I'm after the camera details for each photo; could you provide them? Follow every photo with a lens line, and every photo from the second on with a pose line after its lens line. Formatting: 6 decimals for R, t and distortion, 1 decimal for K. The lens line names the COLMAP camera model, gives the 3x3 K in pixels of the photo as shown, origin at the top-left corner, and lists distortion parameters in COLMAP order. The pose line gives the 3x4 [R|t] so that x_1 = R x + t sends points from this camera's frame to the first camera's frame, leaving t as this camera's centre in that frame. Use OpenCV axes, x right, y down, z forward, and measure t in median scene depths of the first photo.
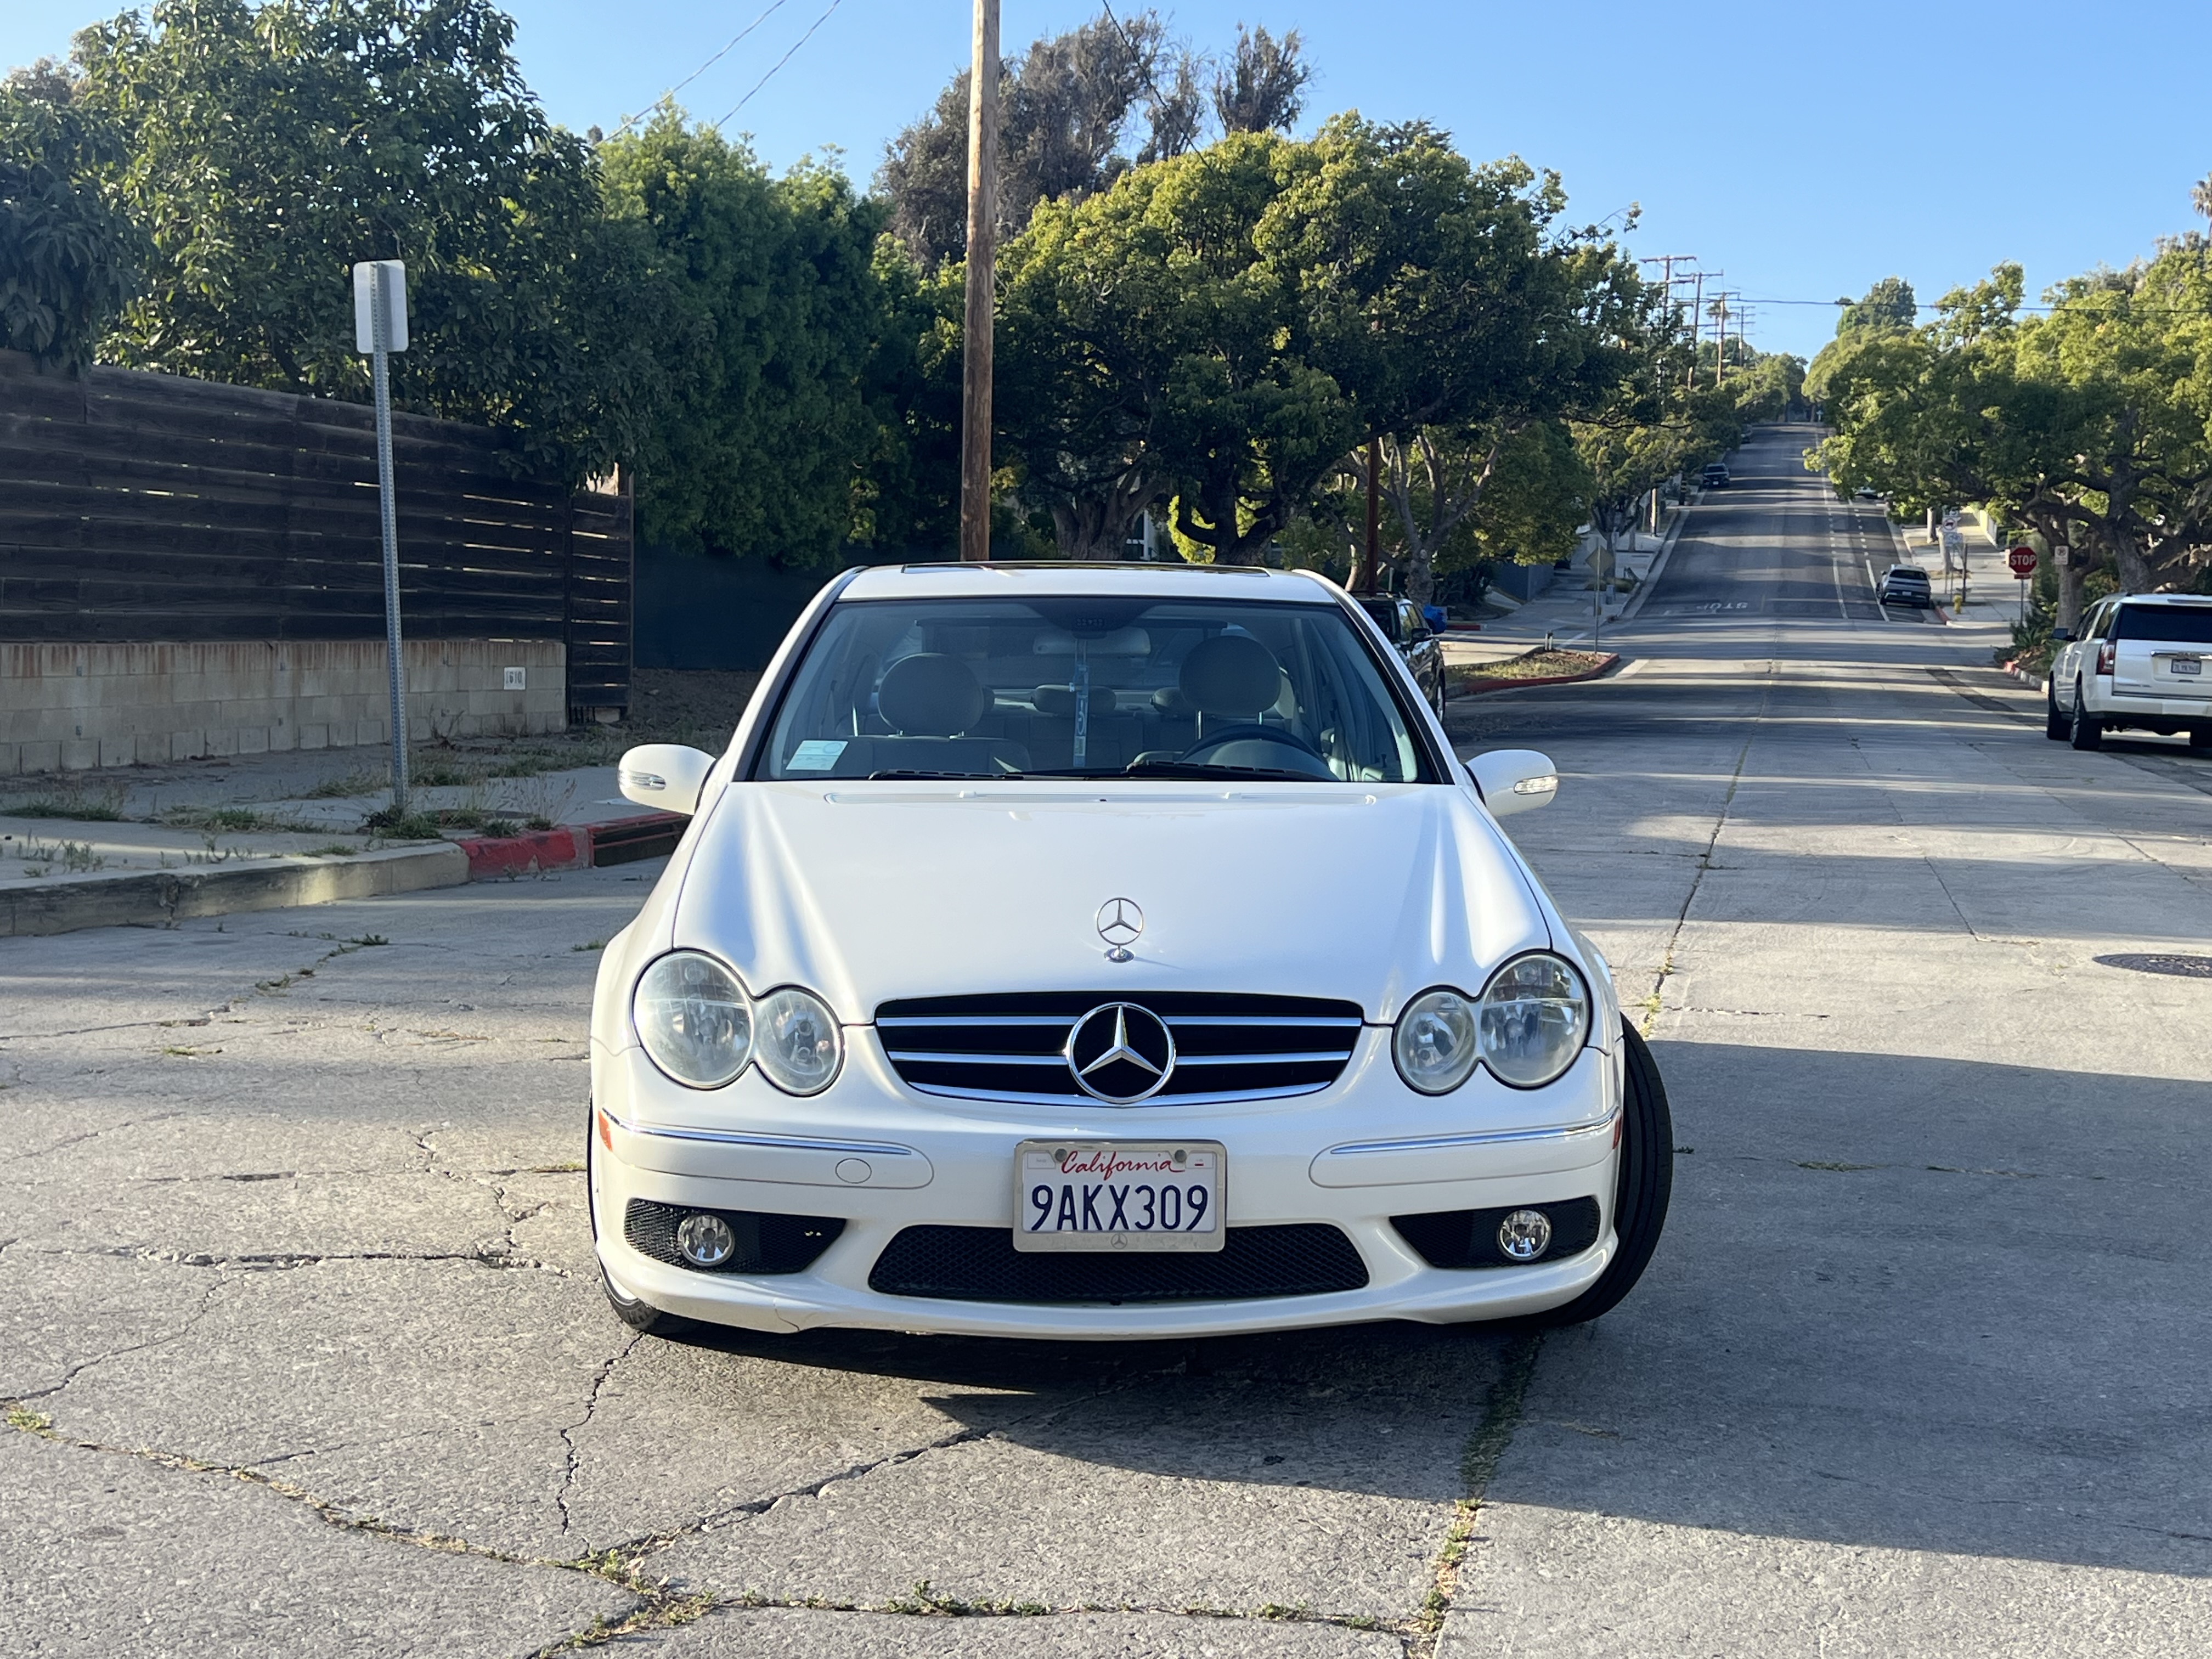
lens RADIAL K [[2784.2, 0, 1125.3], [0, 2784.2, 836.6], [0, 0, 1]] dist [0.163071, -0.372570]
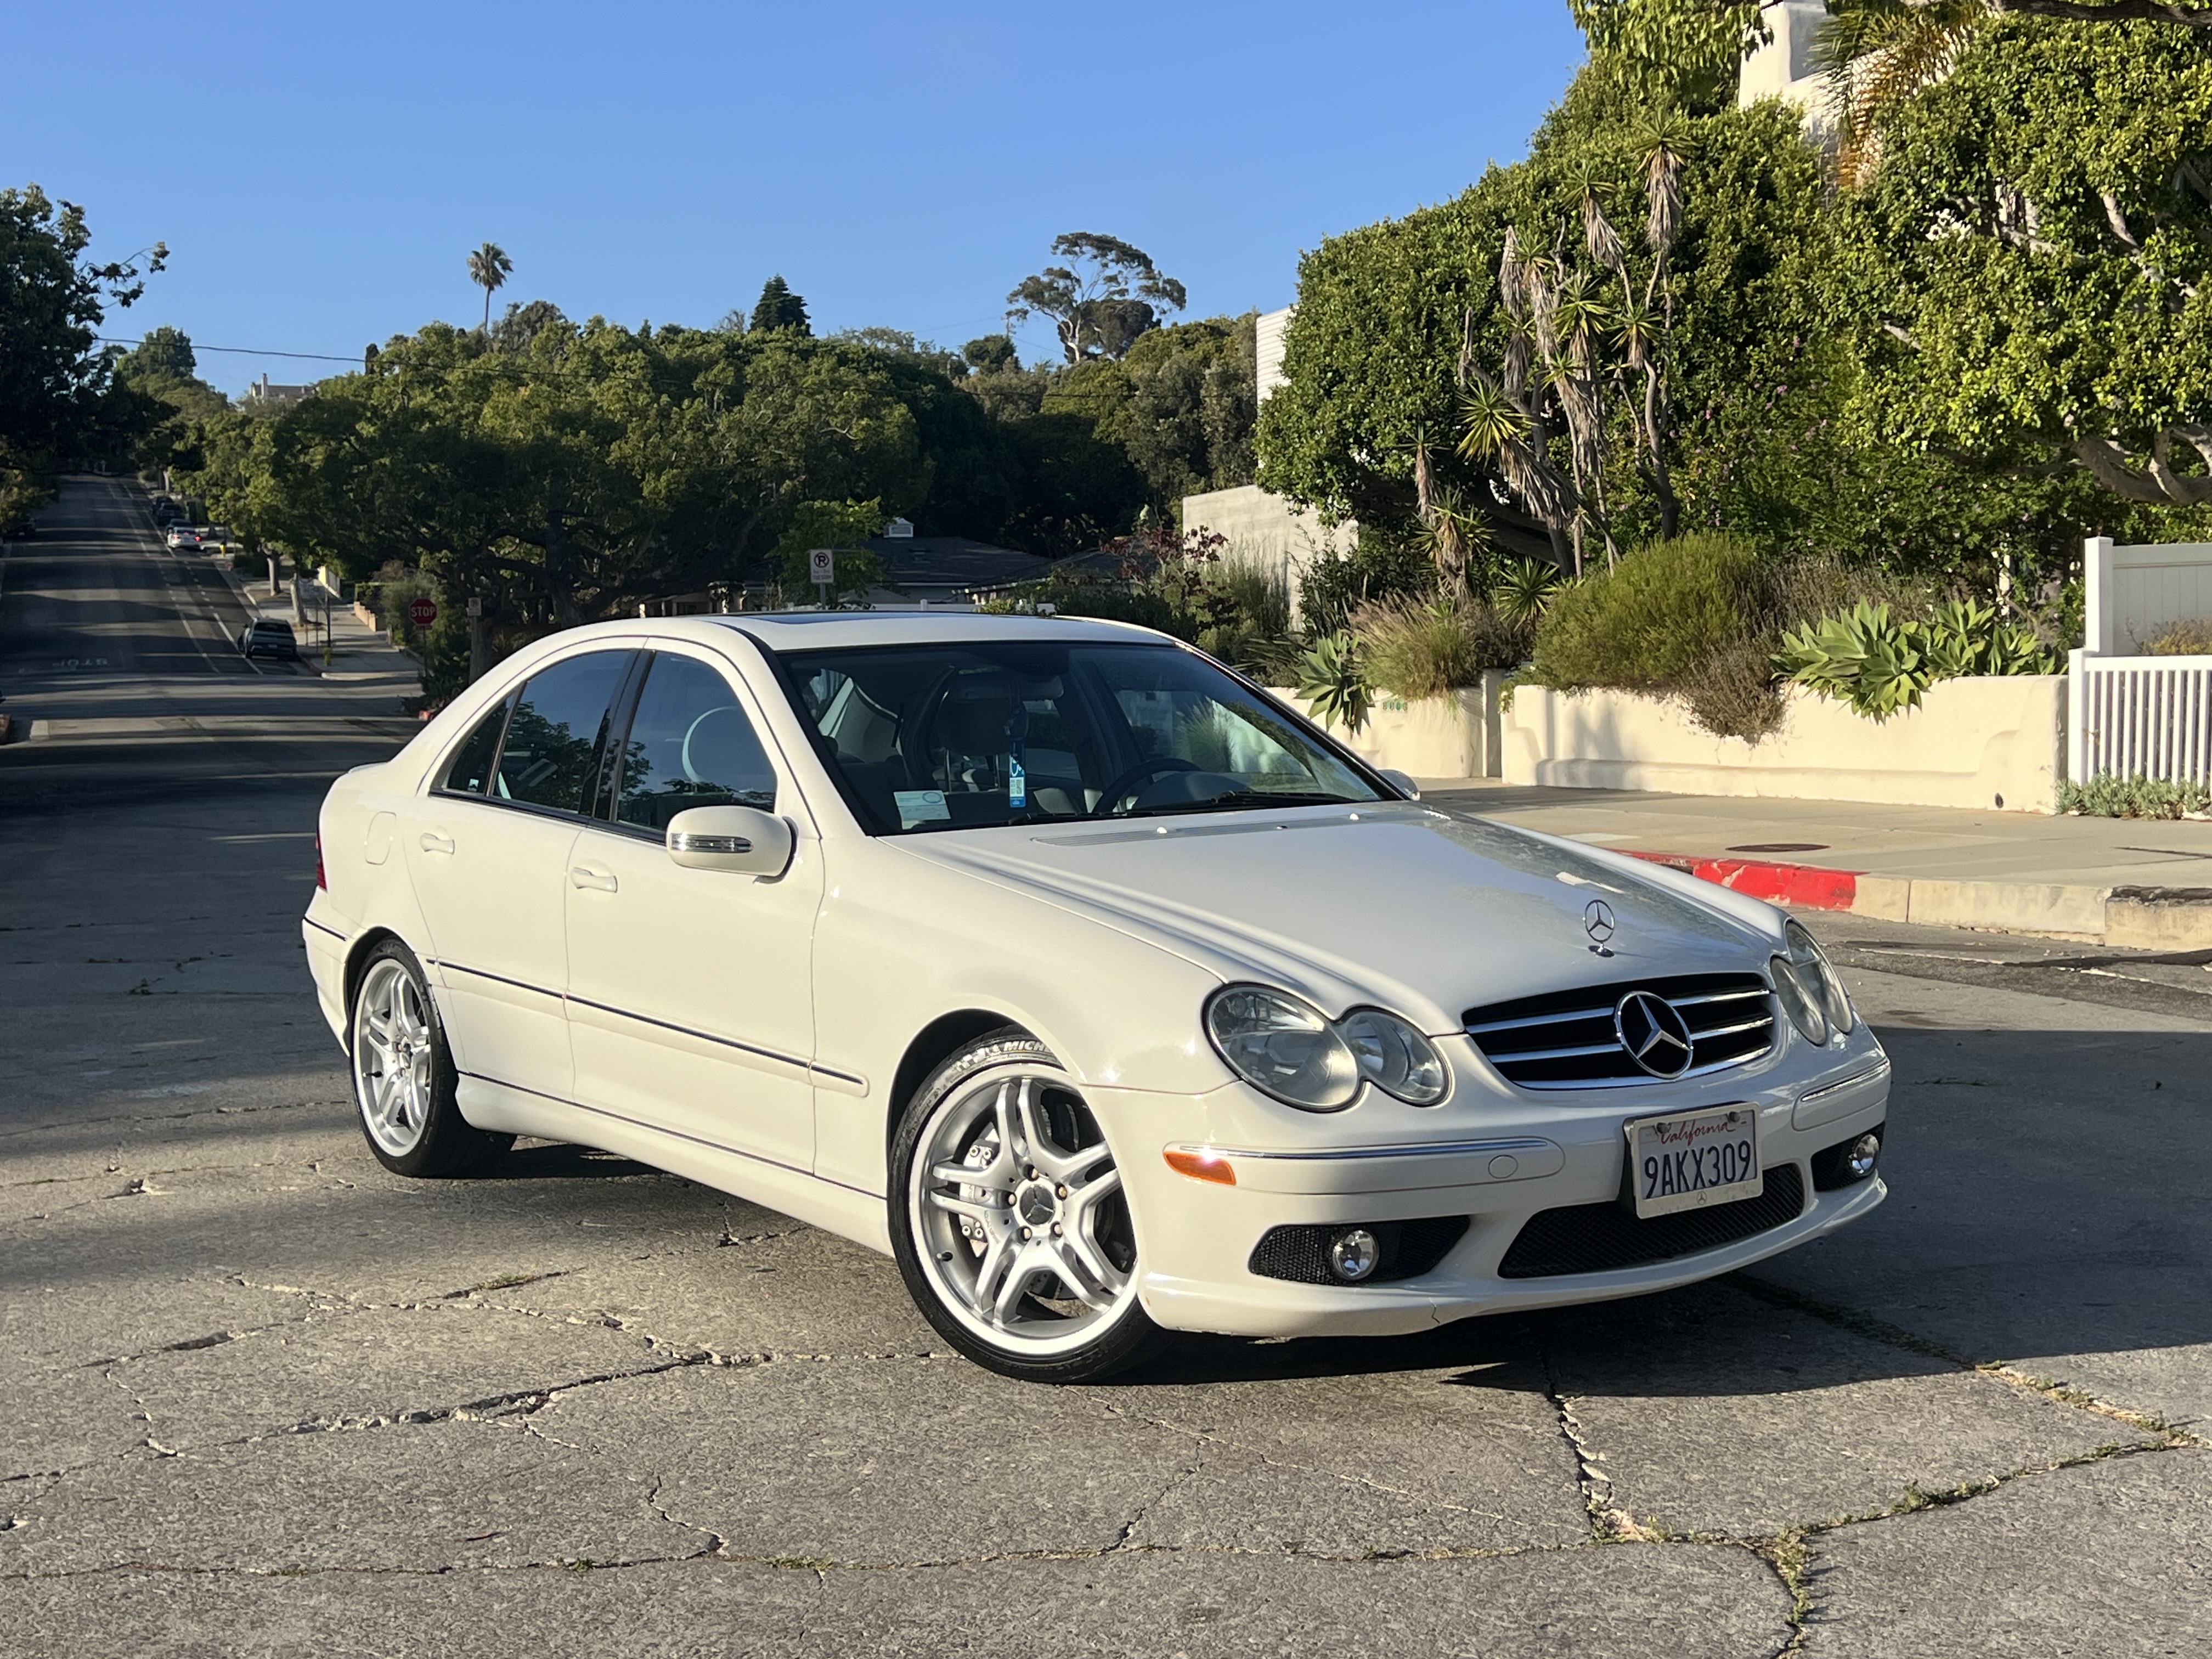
lens RADIAL K [[2784.2, 0, 1125.3], [0, 2784.2, 836.6], [0, 0, 1]] dist [0.163071, -0.372570]
pose [[0.824043, -0.063046, 0.563008, -0.225338], [0.073551, 0.997283, 0.004024, -0.006156], [-0.561733, 0.038094, 0.826441, 0.051613]]
